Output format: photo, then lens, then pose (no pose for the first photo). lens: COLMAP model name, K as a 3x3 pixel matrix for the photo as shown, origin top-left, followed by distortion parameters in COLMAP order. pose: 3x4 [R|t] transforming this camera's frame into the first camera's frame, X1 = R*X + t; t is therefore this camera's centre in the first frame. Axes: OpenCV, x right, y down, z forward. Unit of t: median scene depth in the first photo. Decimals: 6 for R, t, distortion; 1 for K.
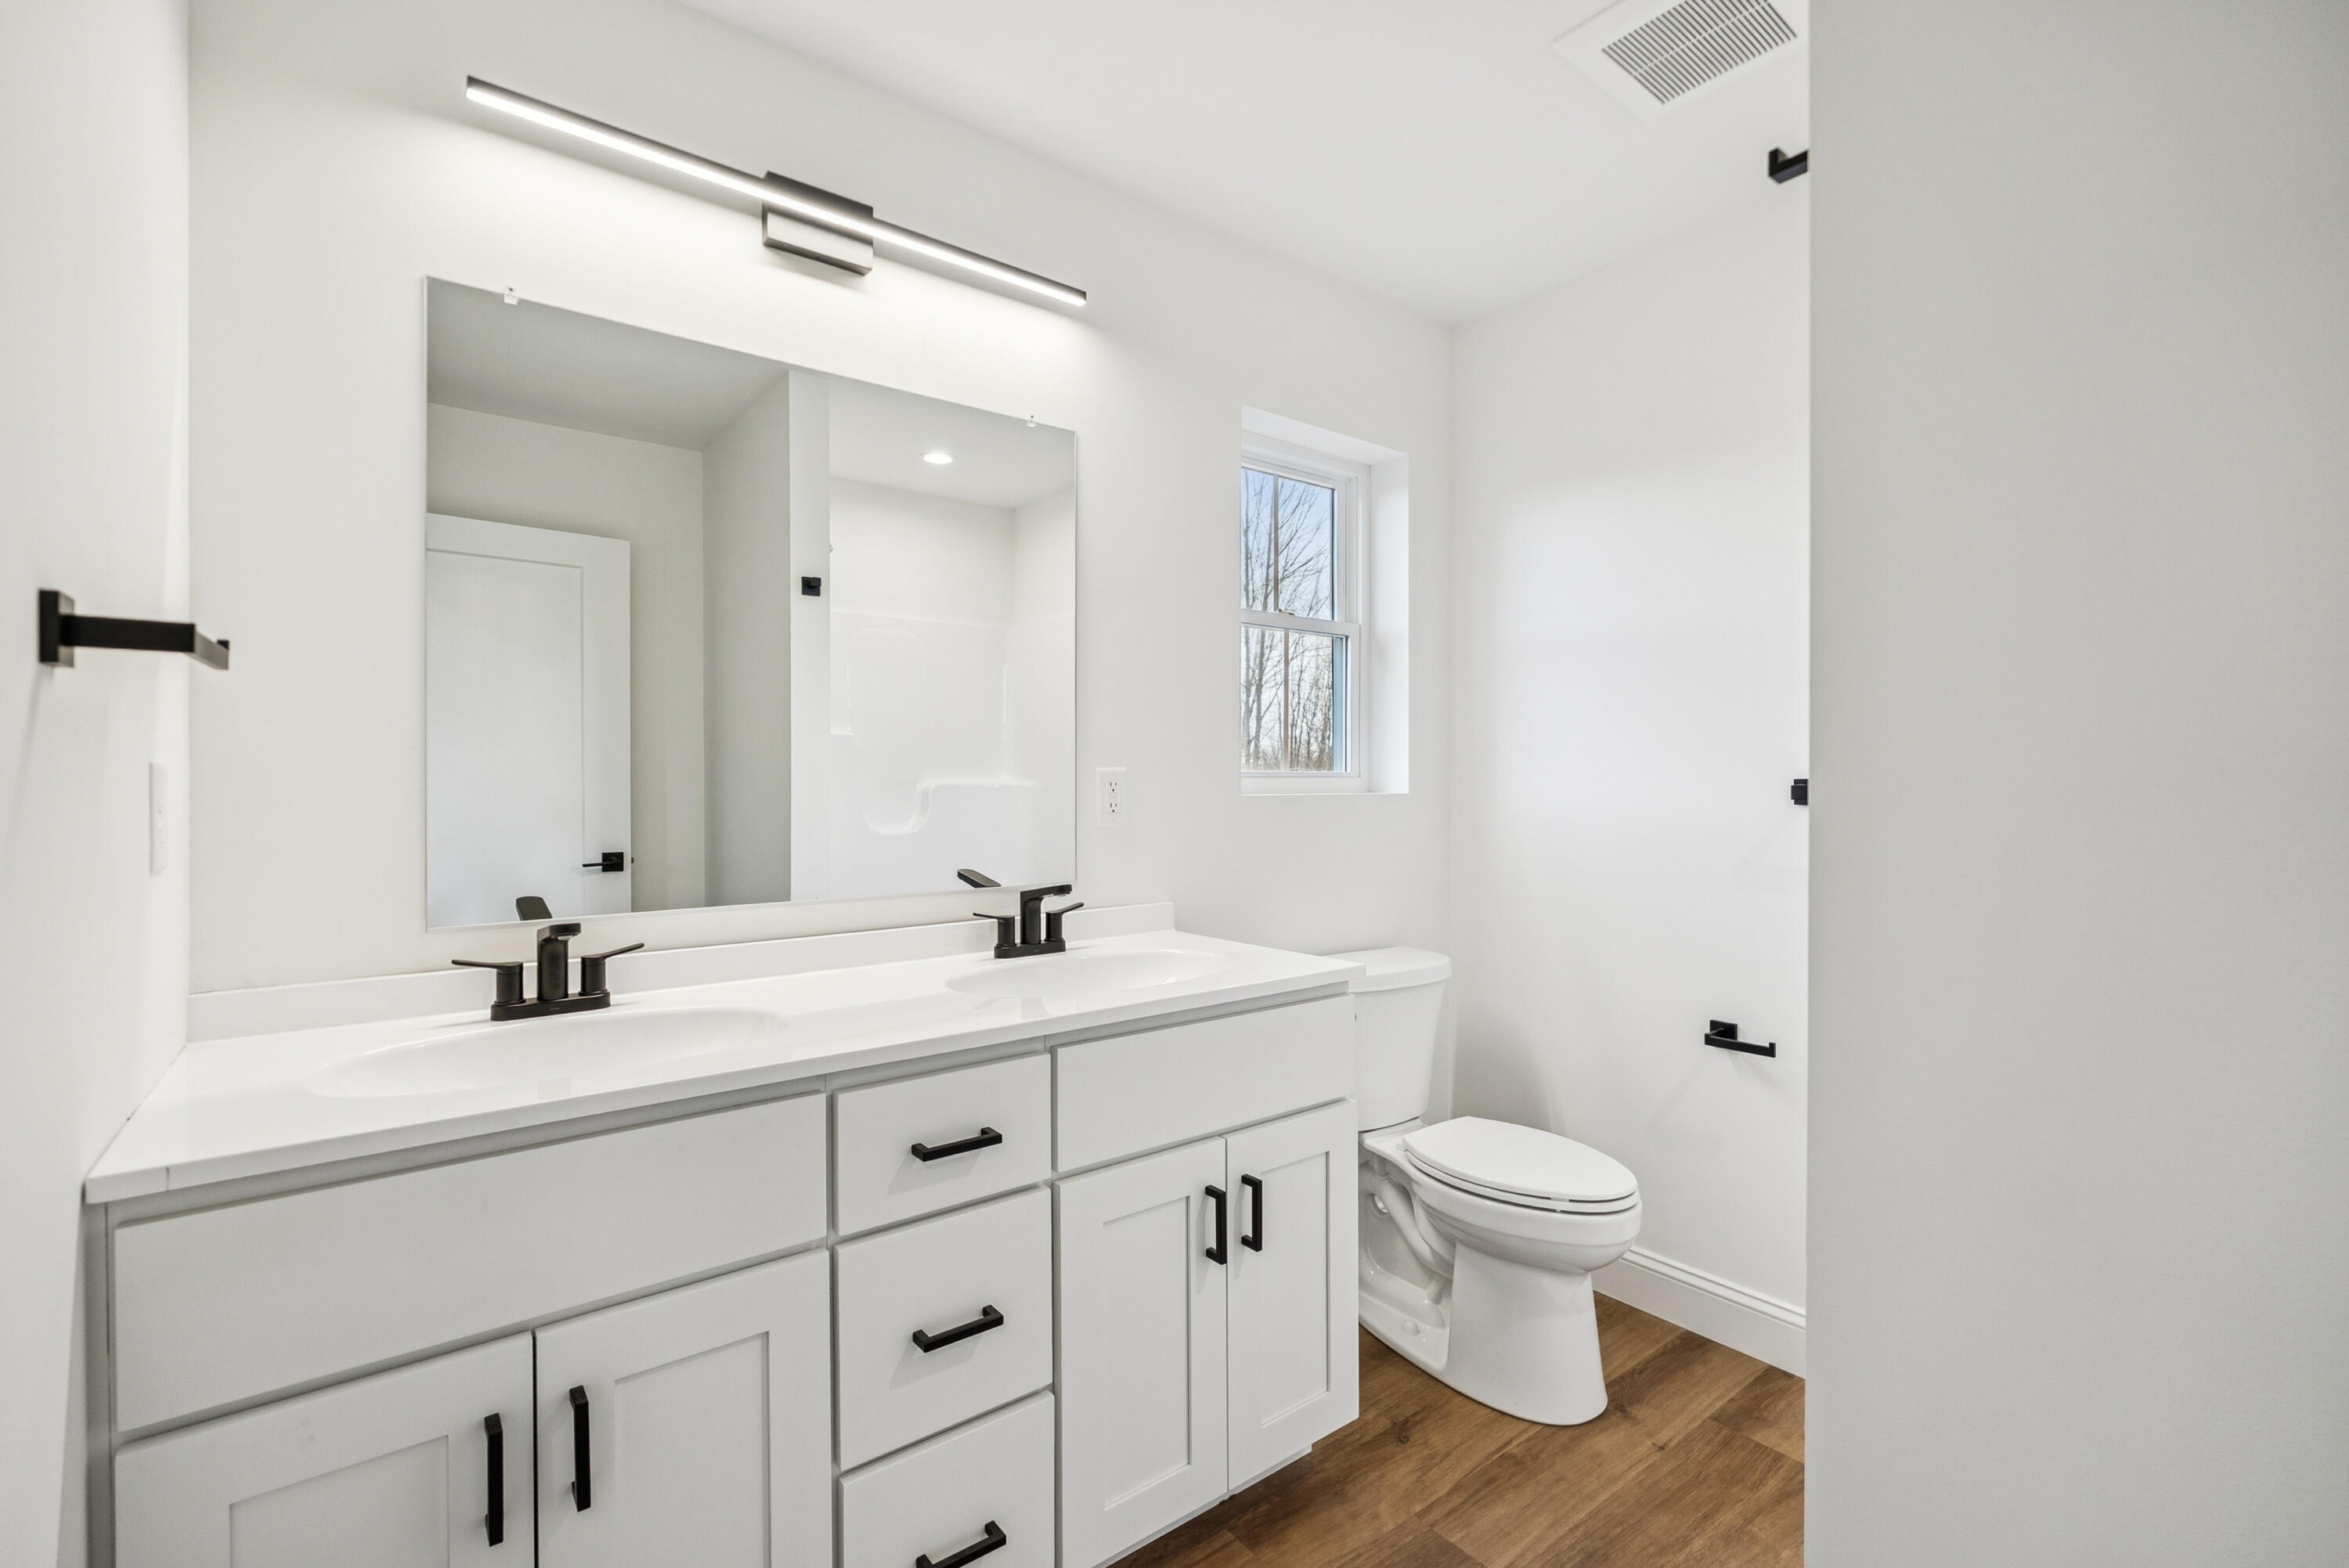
lens RADIAL K [[1039.3, 0, 1168.4], [0, 1039.3, 773.0], [0, 0, 1]] dist [-0.003789, -0.000430]
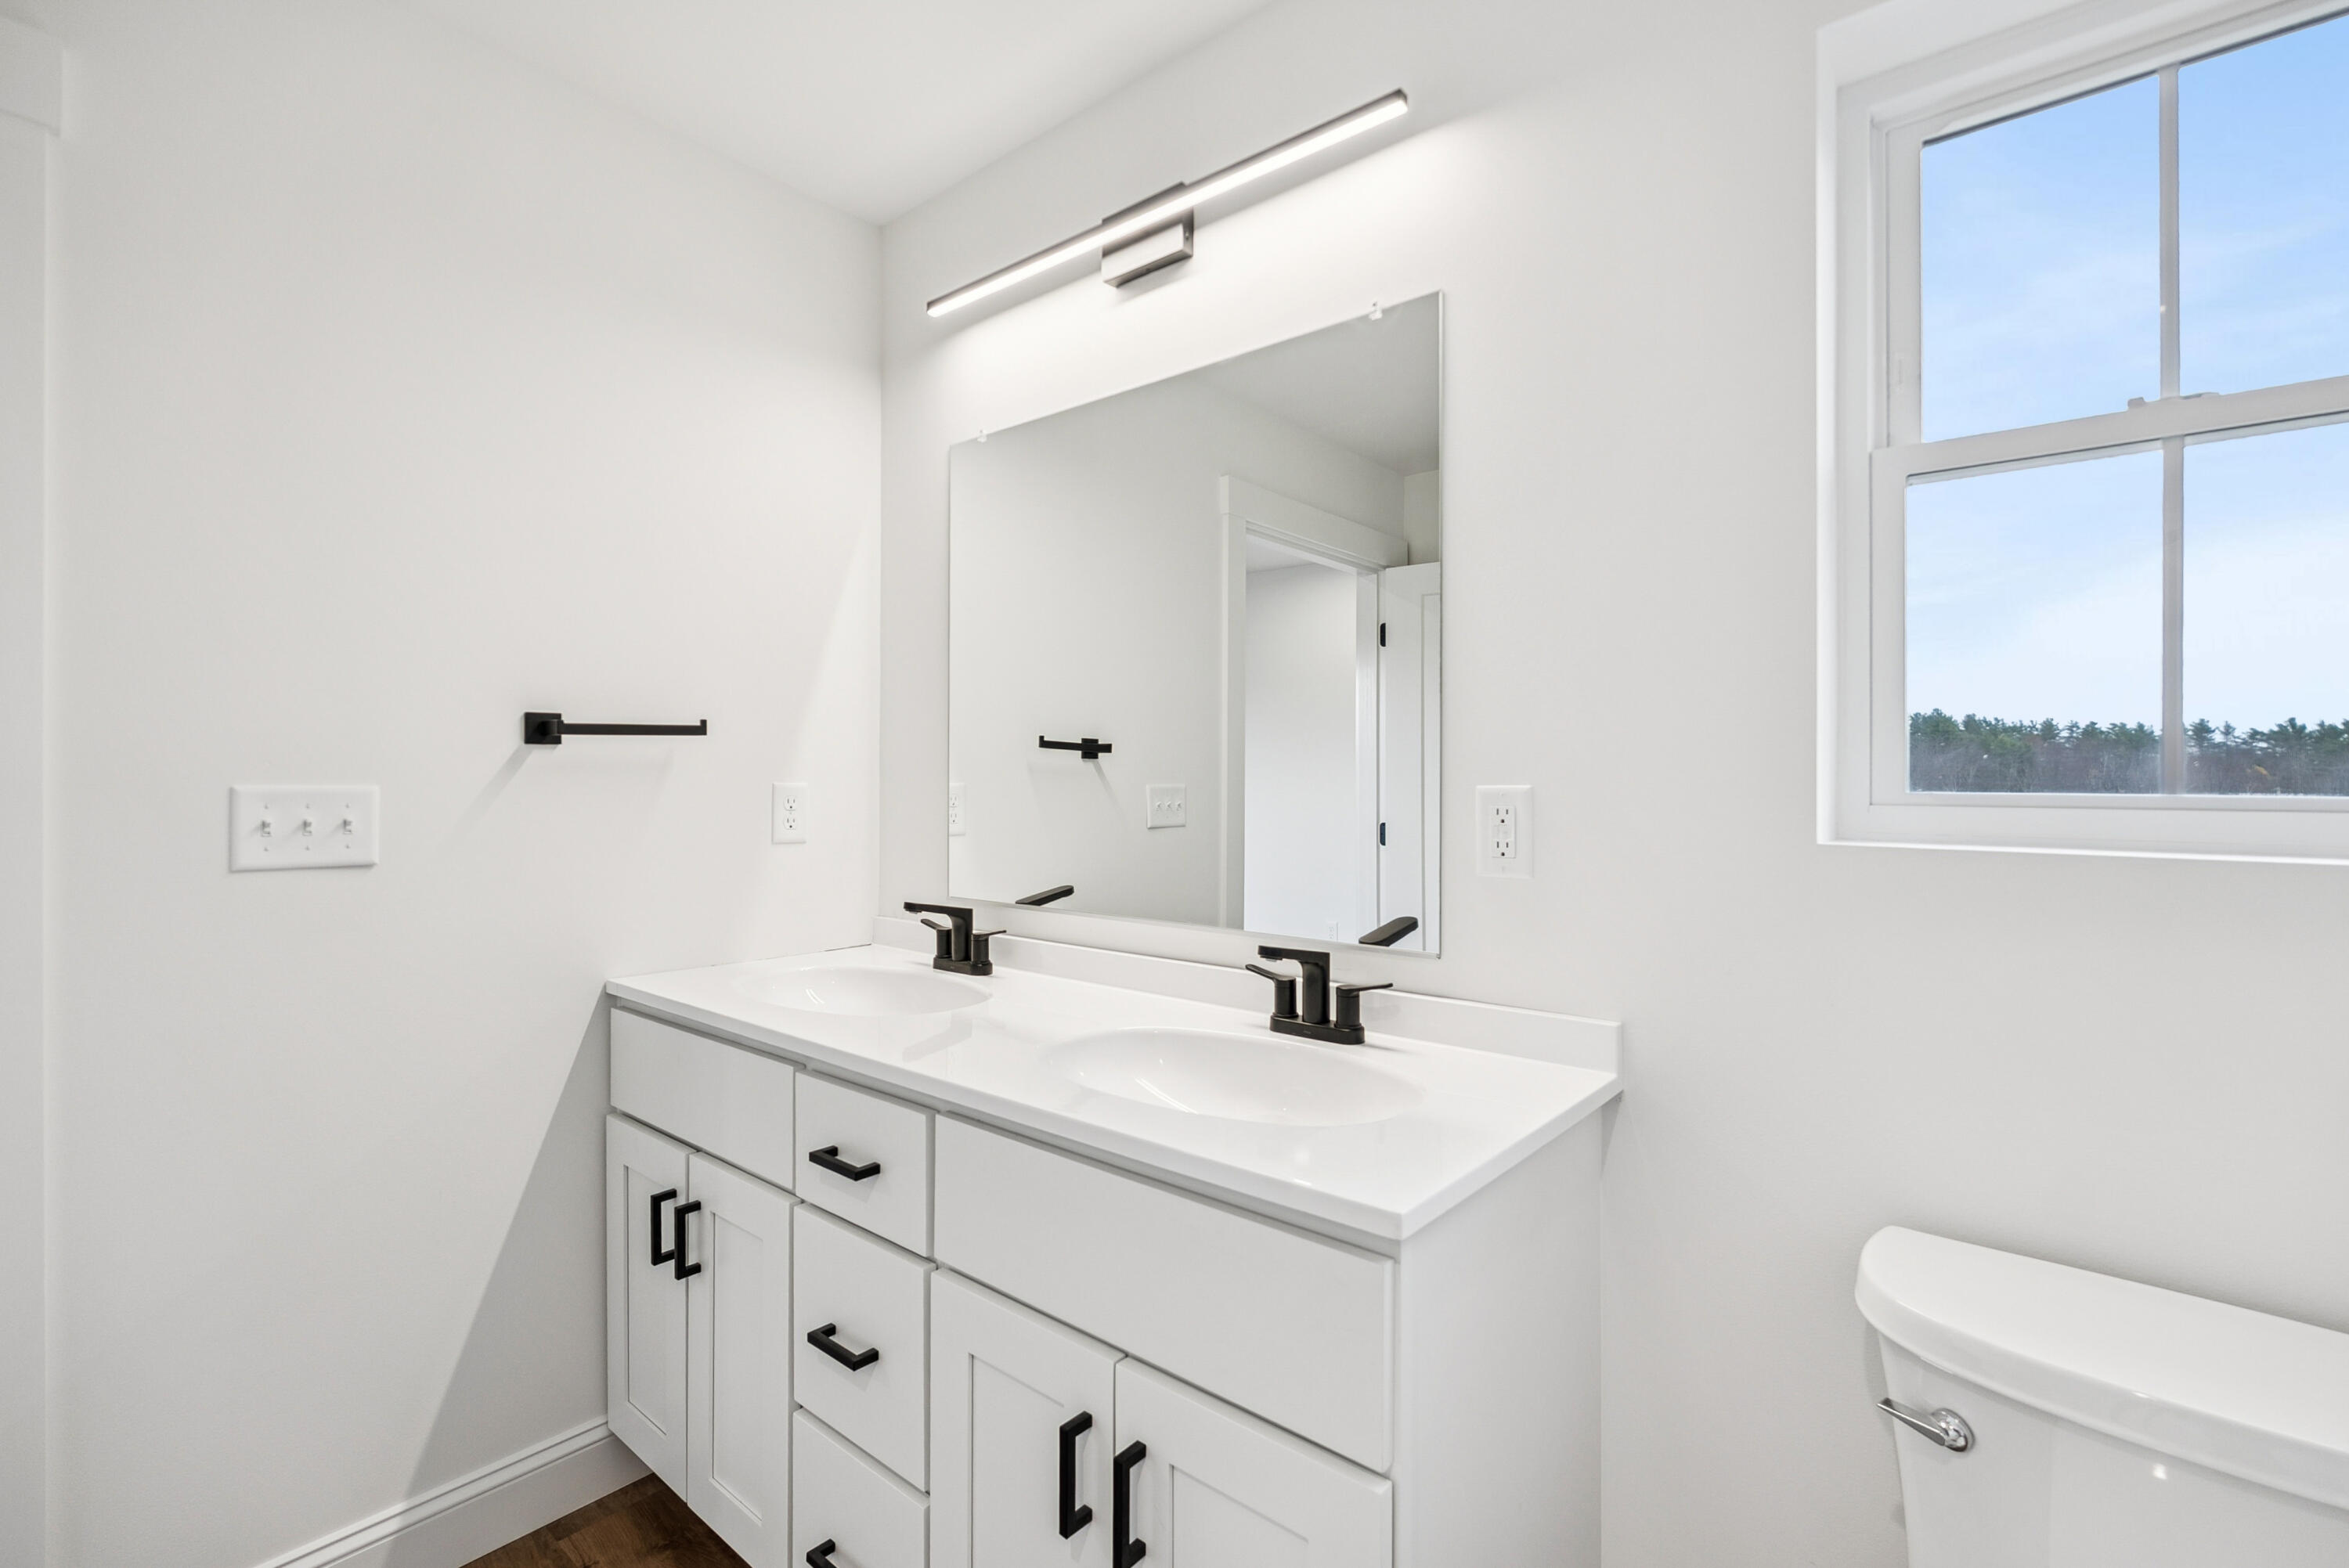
lens RADIAL K [[1039.3, 0, 1168.4], [0, 1039.3, 773.0], [0, 0, 1]] dist [-0.003789, -0.000430]
pose [[0.215508, -0.002577, -0.976499, 0.615924], [0.004266, 0.999989, -0.001698, -0.015121], [0.976493, -0.003800, 0.215517, 0.786067]]
